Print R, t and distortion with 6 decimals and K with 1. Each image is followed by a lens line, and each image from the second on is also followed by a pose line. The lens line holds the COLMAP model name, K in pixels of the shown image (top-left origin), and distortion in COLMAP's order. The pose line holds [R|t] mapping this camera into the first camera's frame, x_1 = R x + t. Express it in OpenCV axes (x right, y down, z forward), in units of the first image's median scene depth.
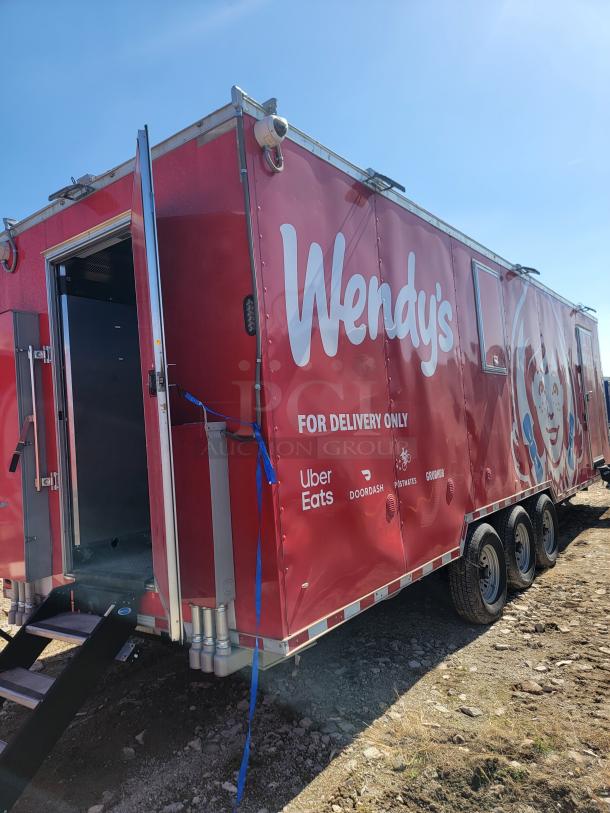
lens RADIAL K [[566.8, 0, 293.3], [0, 566.8, 404.5], [0, 0, 1]] dist [0.078640, -0.073205]
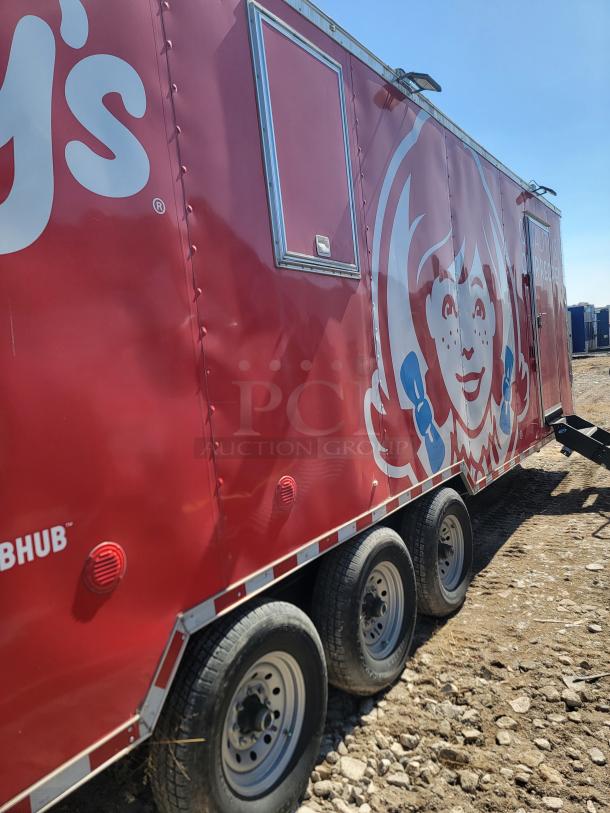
lens RADIAL K [[570.5, 0, 294.6], [0, 570.5, 411.3], [0, 0, 1]] dist [0.082005, -0.081840]
pose [[0.998739, -0.036029, 0.034959, 0.256287], [0.031694, 0.992569, 0.117485, 0.003902], [-0.038932, -0.116229, 0.992459, 0.420220]]
